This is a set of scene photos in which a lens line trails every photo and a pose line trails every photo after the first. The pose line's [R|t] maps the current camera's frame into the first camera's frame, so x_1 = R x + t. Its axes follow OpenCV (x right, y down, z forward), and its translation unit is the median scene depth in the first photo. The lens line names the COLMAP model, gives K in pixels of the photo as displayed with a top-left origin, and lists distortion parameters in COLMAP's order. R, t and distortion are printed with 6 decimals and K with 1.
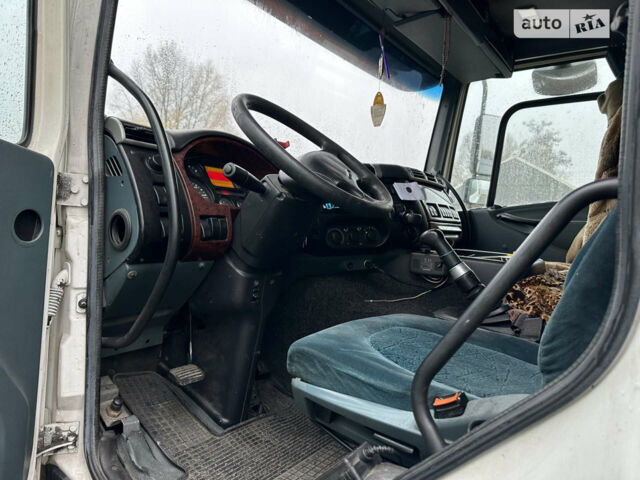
lens RADIAL K [[463.6, 0, 321.0], [0, 463.6, 251.0], [0, 0, 1]] dist [0.046713, -0.088379]
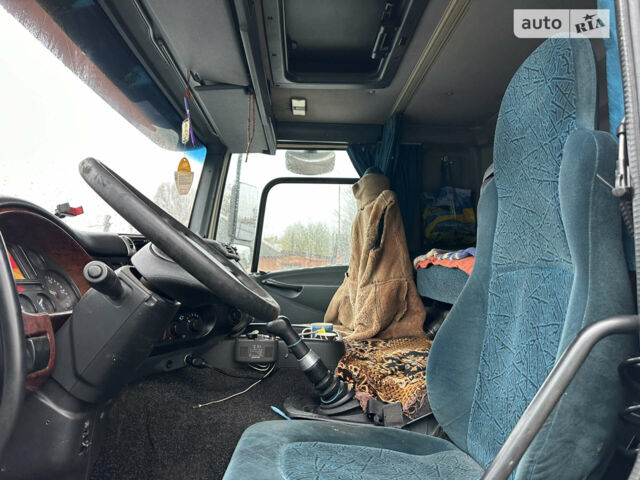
lens RADIAL K [[454.7, 0, 341.3], [0, 454.7, 237.8], [0, 0, 1]] dist [0.050033, -0.083242]
pose [[0.776291, 0.036461, 0.629319, -0.189868], [0.045605, 0.992462, -0.113756, -0.073324], [-0.628723, 0.117007, 0.768776, 0.149172]]
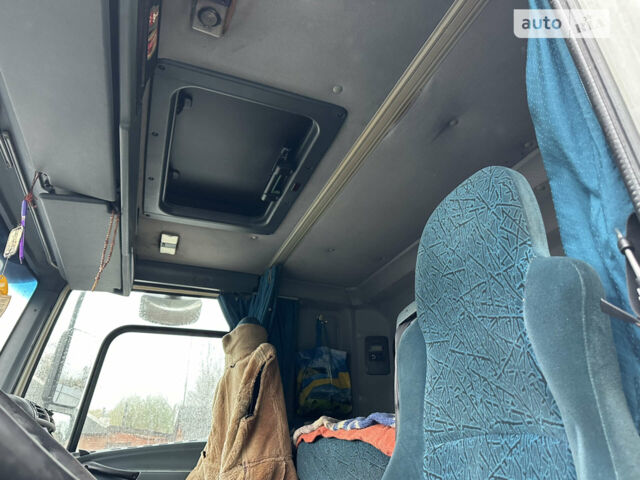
lens RADIAL K [[454.7, 0, 341.3], [0, 454.7, 237.8], [0, 0, 1]] dist [0.050033, -0.083242]
pose [[0.546066, 0.334765, 0.767948, -0.120656], [0.071866, 0.894590, -0.441072, -0.075449], [-0.834654, 0.296044, 0.464447, 0.297710]]
